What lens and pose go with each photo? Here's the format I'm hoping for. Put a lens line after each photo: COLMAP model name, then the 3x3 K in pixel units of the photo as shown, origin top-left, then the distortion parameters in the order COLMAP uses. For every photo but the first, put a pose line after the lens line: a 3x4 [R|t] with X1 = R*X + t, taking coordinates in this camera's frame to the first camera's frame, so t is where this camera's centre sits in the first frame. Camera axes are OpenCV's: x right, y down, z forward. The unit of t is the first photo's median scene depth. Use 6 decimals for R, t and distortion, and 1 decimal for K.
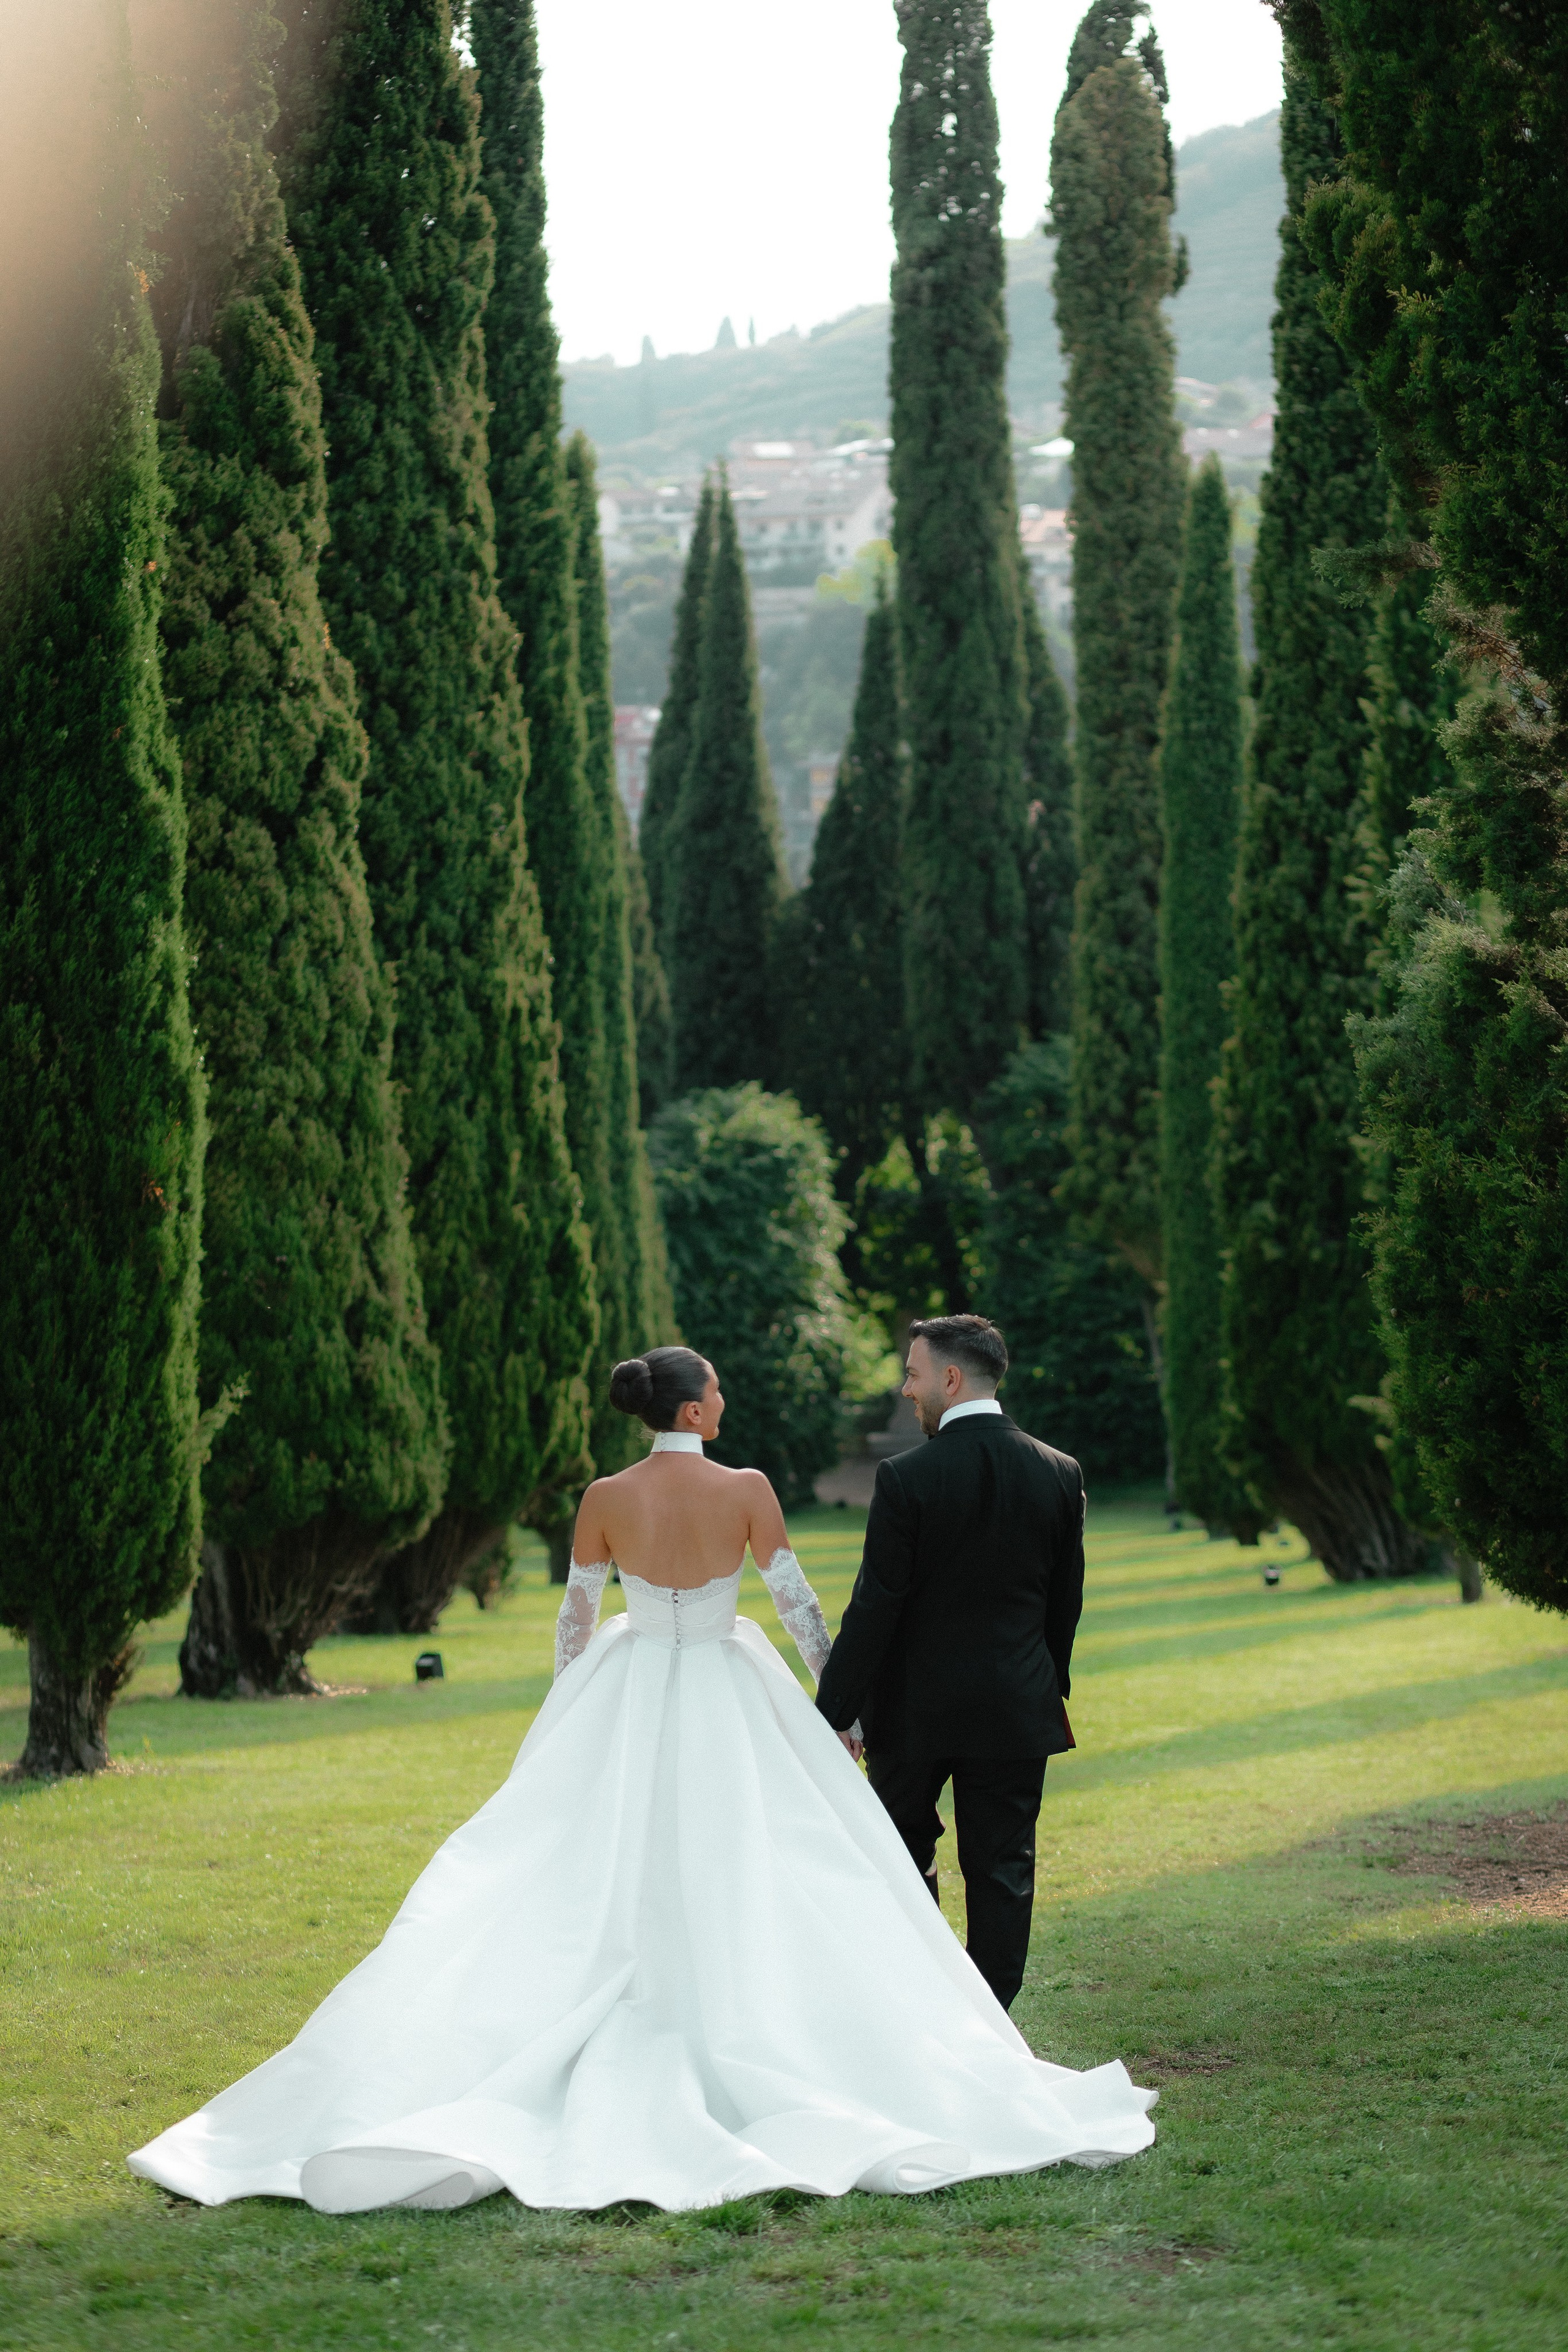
lens RADIAL K [[5092.5, 0, 784.0], [0, 5092.5, 1176.0], [0, 0, 1]] dist [-0.094021, -0.839839]
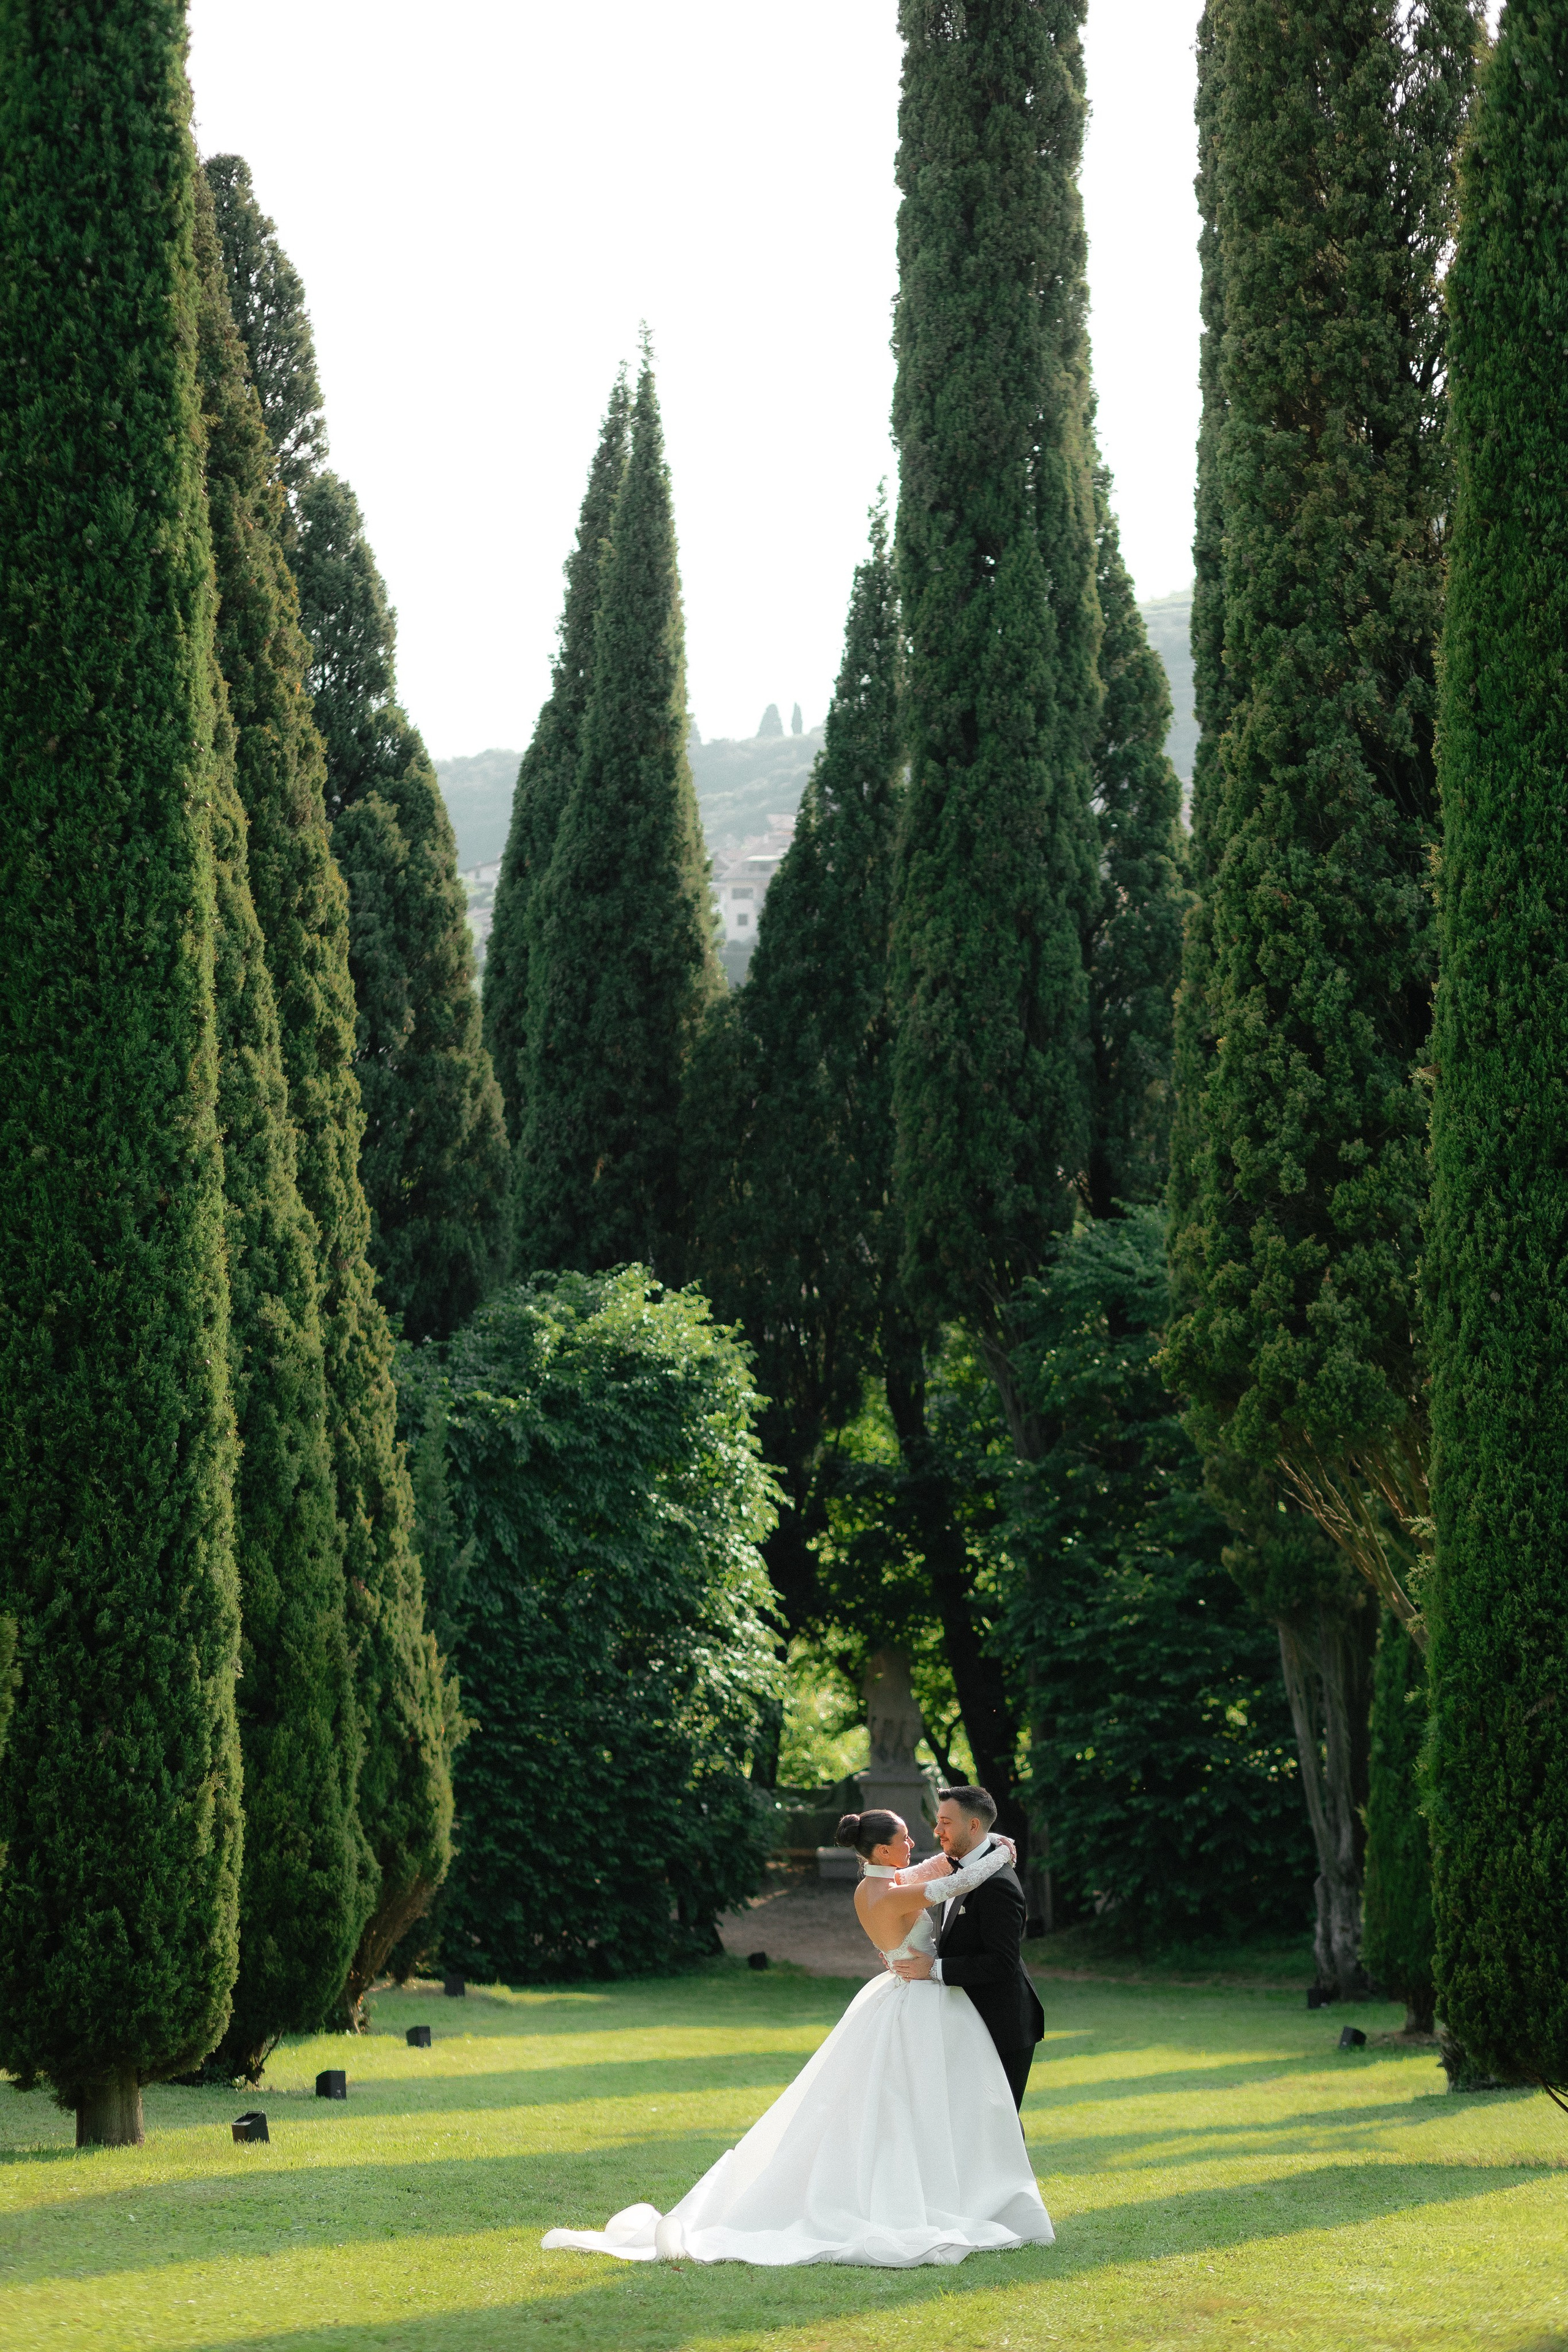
lens RADIAL K [[5092.5, 0, 784.0], [0, 5092.5, 1176.0], [0, 0, 1]] dist [-0.094021, -0.839839]
pose [[0.999398, 0.034020, -0.006733, 0.015265], [-0.034449, 0.996211, -0.079850, 0.019419], [0.003991, 0.080034, 0.996784, 0.386053]]
